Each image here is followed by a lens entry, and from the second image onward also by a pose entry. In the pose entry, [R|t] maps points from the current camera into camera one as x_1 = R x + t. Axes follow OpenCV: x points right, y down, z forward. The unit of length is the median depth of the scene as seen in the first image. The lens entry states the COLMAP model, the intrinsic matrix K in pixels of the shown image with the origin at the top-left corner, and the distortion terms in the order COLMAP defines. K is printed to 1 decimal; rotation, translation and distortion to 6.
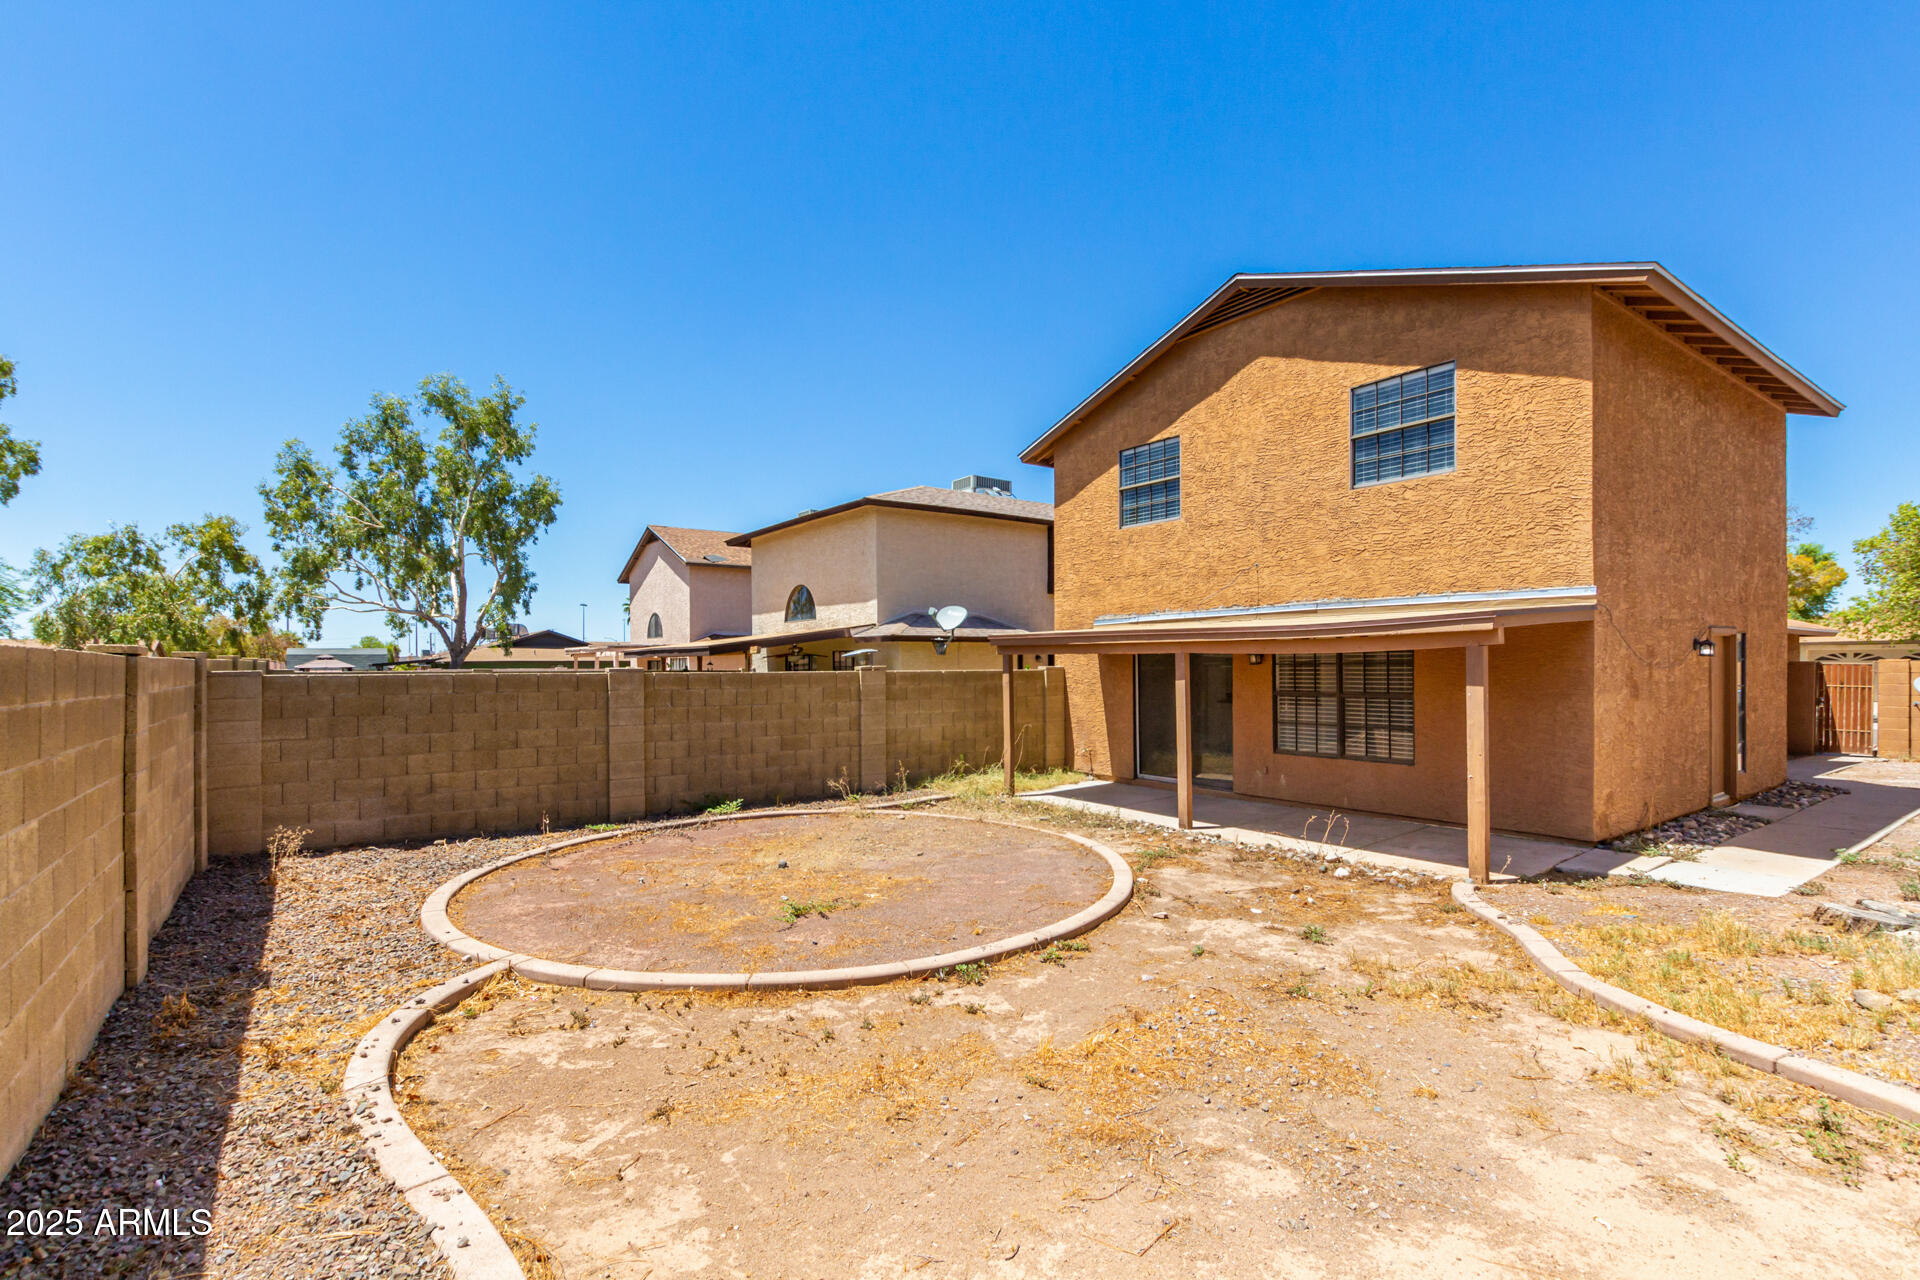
lens RADIAL K [[881.5, 0, 956.9], [0, 881.5, 655.3], [0, 0, 1]] dist [0.000954, -0.000654]
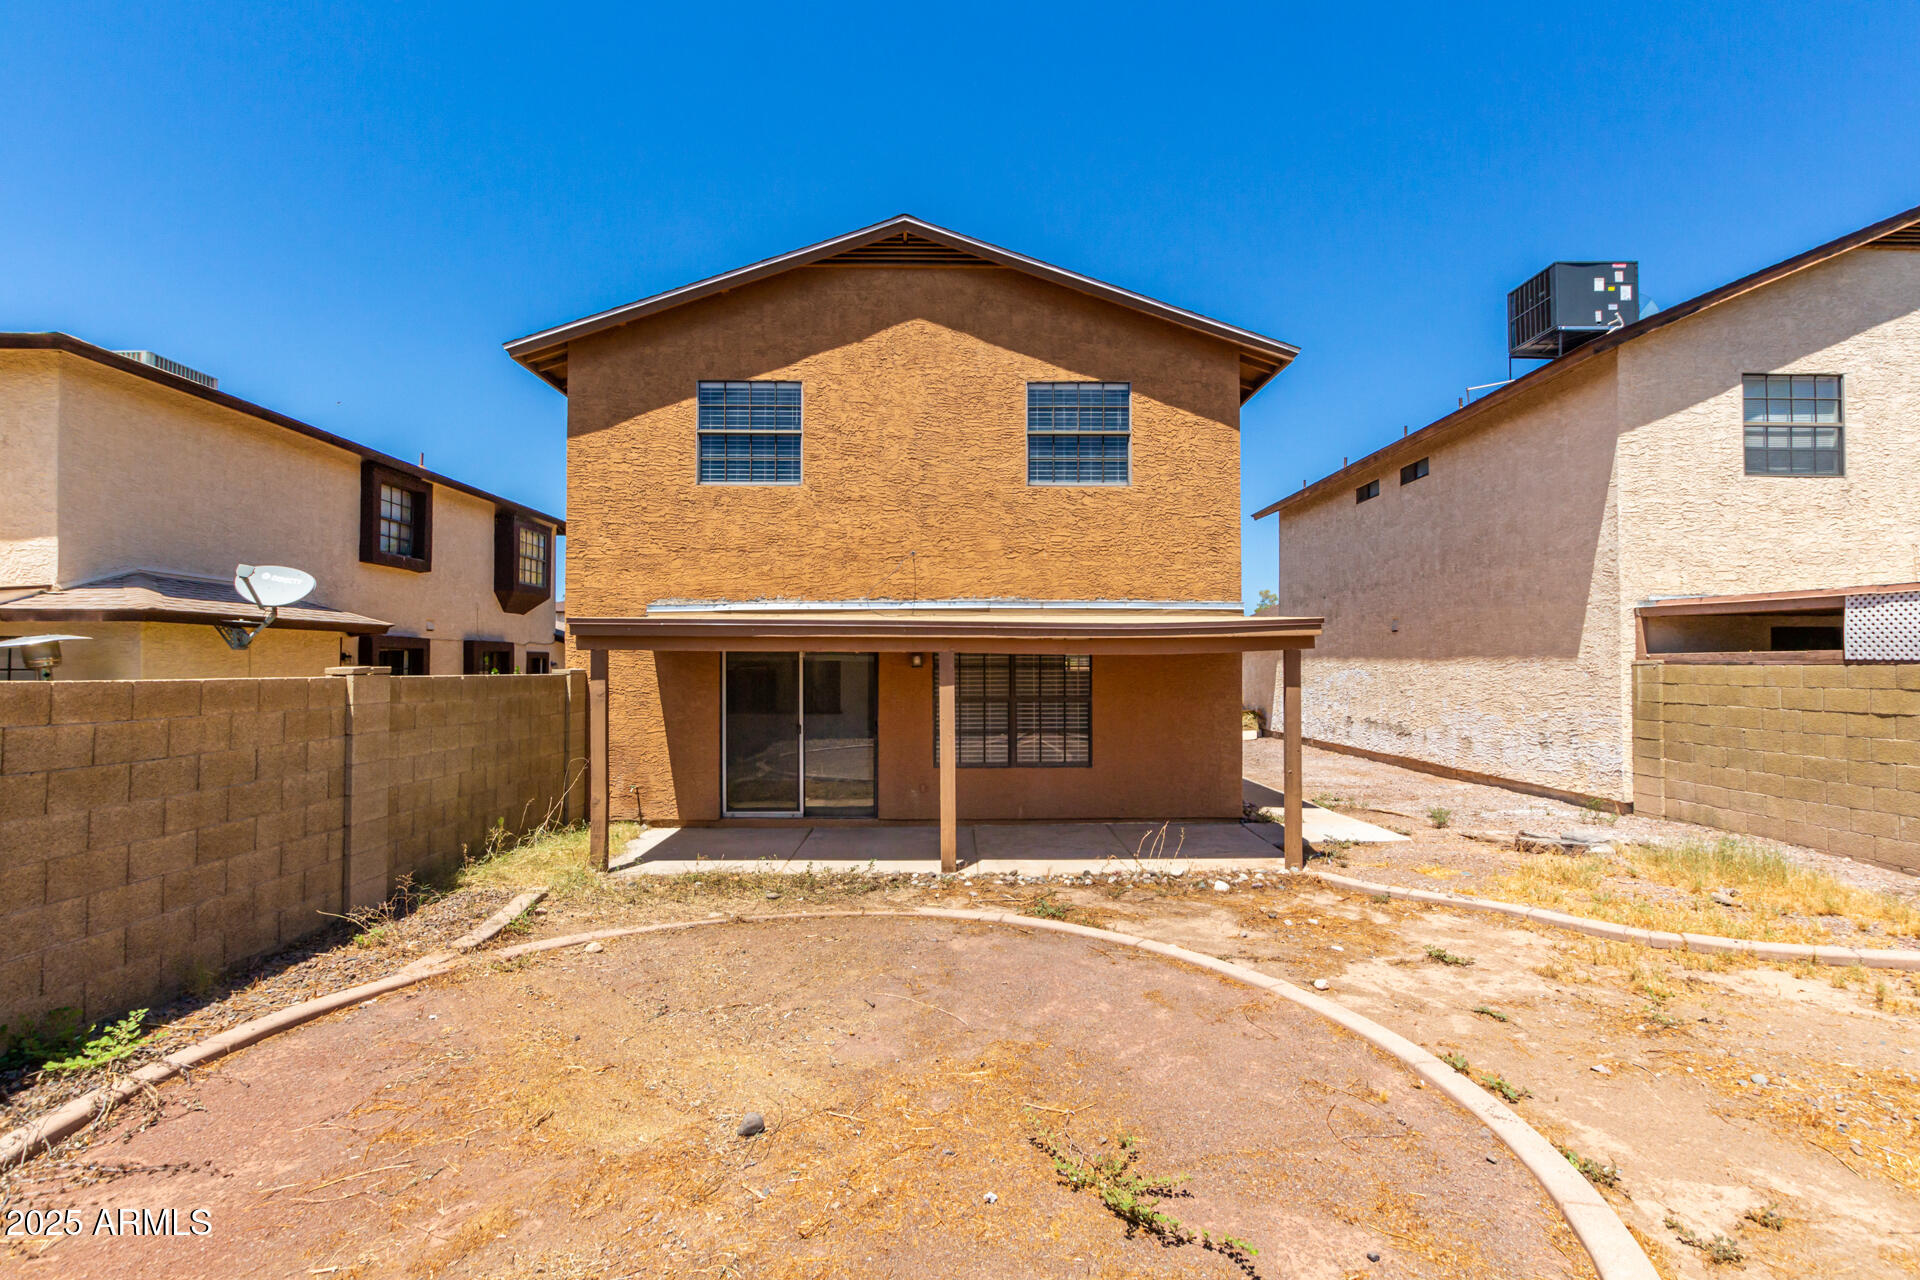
lens RADIAL K [[881.5, 0, 967.9], [0, 881.5, 637.0], [0, 0, 1]] dist [0.000954, -0.000654]
pose [[0.573430, 0.032747, 0.818600, -0.339932], [-0.010871, 0.999417, -0.032365, 0.008280], [-0.819182, 0.009661, 0.573452, 0.455606]]
